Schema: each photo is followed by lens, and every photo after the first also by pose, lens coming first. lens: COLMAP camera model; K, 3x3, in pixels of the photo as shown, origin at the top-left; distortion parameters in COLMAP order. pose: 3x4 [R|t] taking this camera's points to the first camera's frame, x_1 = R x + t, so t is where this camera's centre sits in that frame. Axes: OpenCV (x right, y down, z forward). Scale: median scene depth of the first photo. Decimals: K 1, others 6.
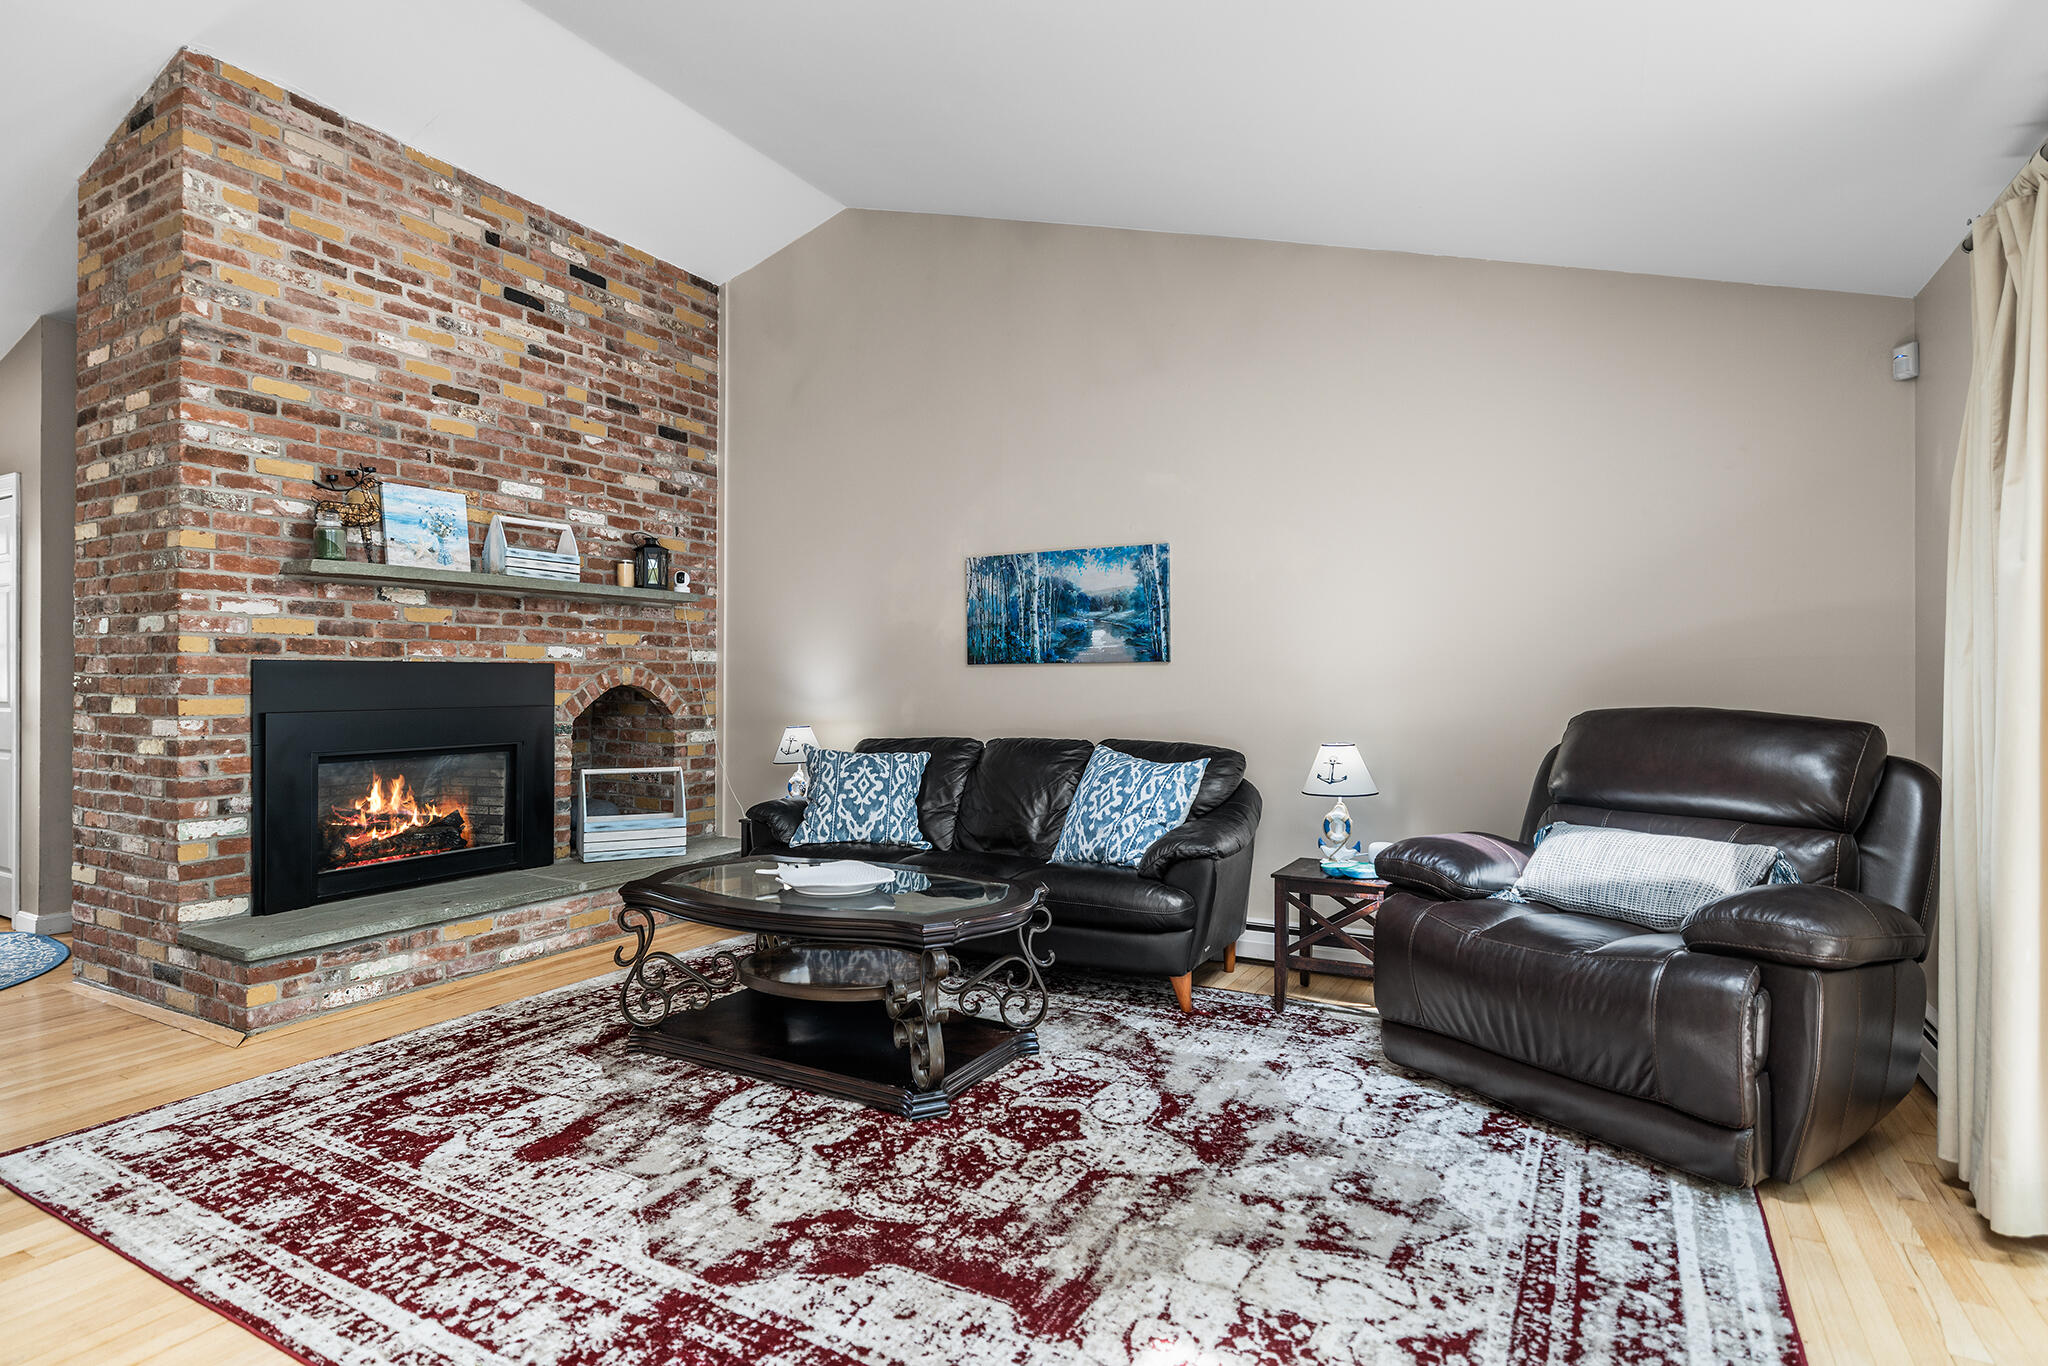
lens RADIAL K [[1037.3, 0, 1018.3], [0, 1037.3, 674.5], [0, 0, 1]] dist [-0.002770, 0.000170]
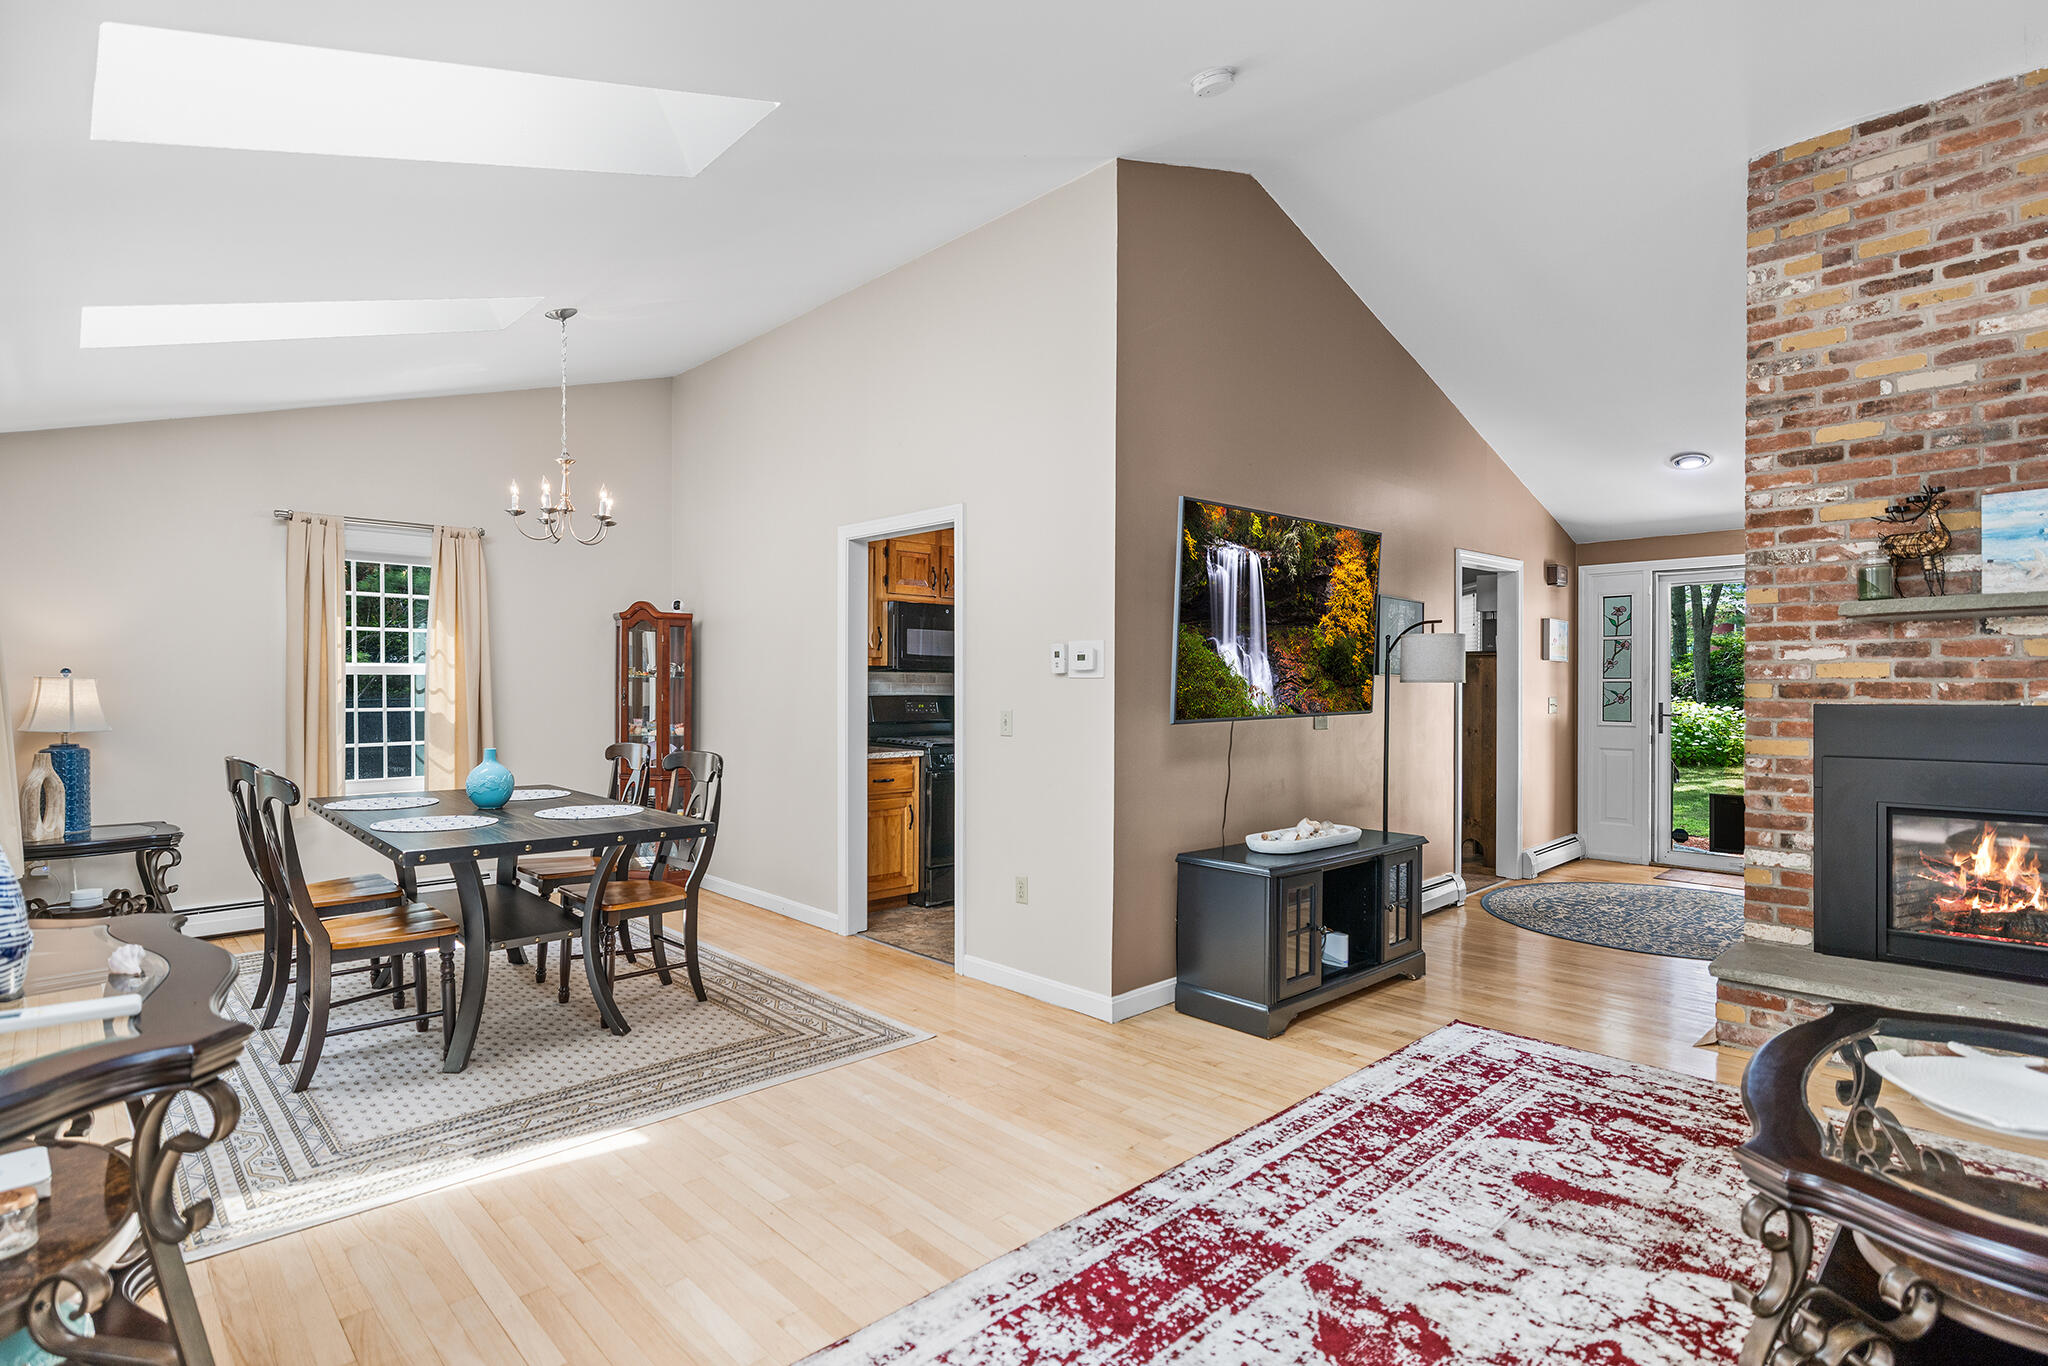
lens RADIAL K [[1008.1, 0, 1020.6], [0, 1008.1, 693.9], [0, 0, 1]] dist [-0.000350, 0.000508]
pose [[-0.296320, 0.006524, -0.955067, 0.431691], [0.005177, 0.999973, 0.005225, -0.032002], [0.955075, -0.003396, -0.296346, 0.507133]]
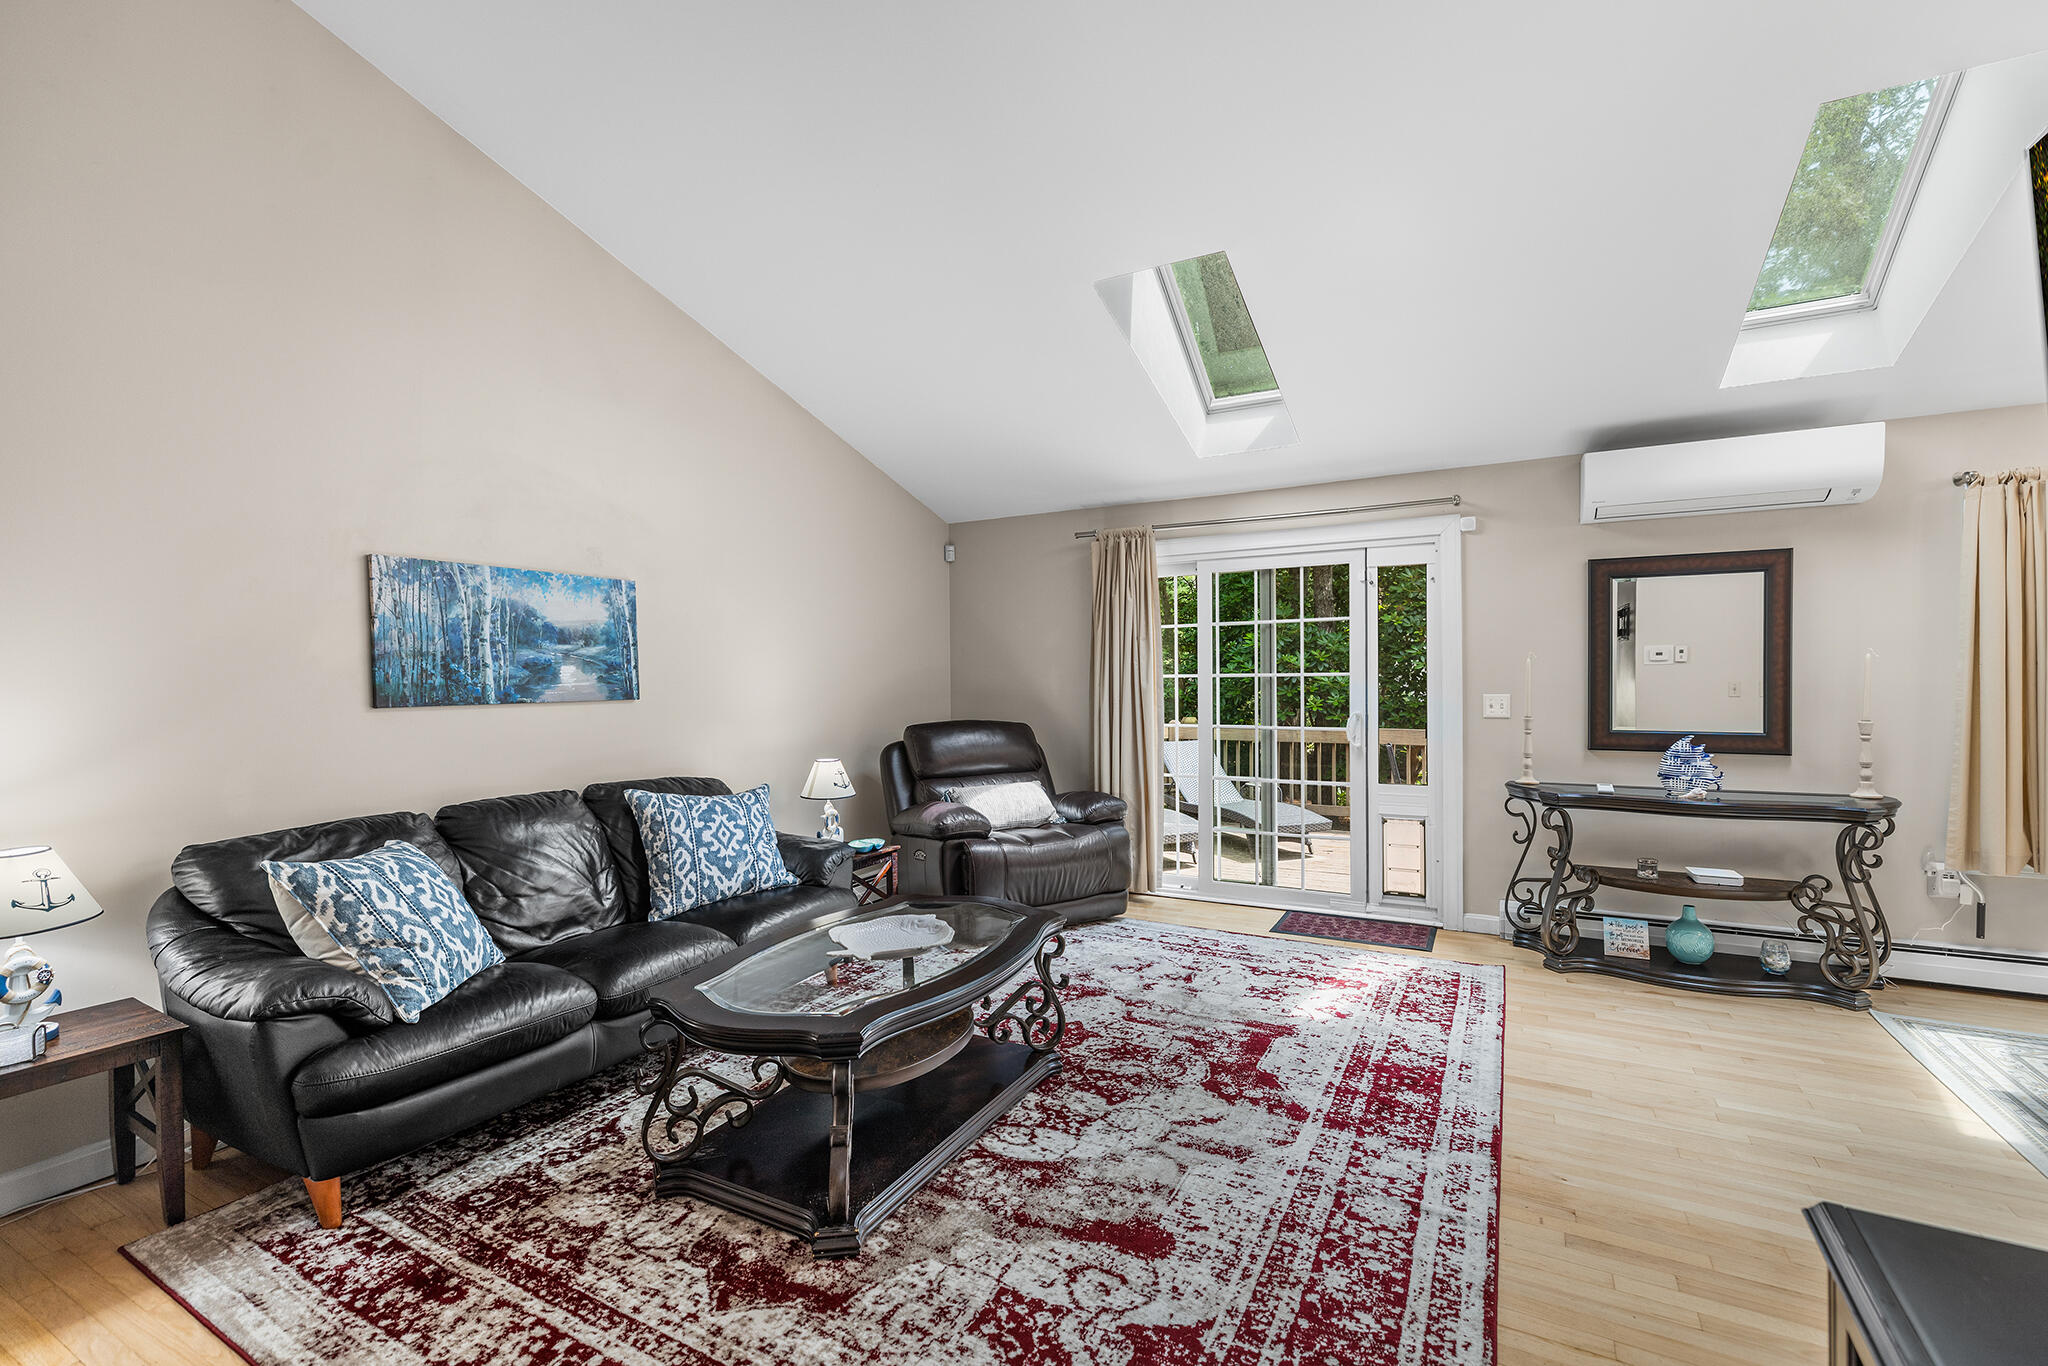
lens RADIAL K [[895.8, 0, 1013.7], [0, 895.8, 689.3], [0, 0, 1]] dist [0.001684, 0.000317]
pose [[-0.002359, -0.011310, 0.999933, -0.805900], [0.002119, 0.999934, 0.011315, -0.035100], [-0.999995, 0.002146, -0.002335, 0.711868]]
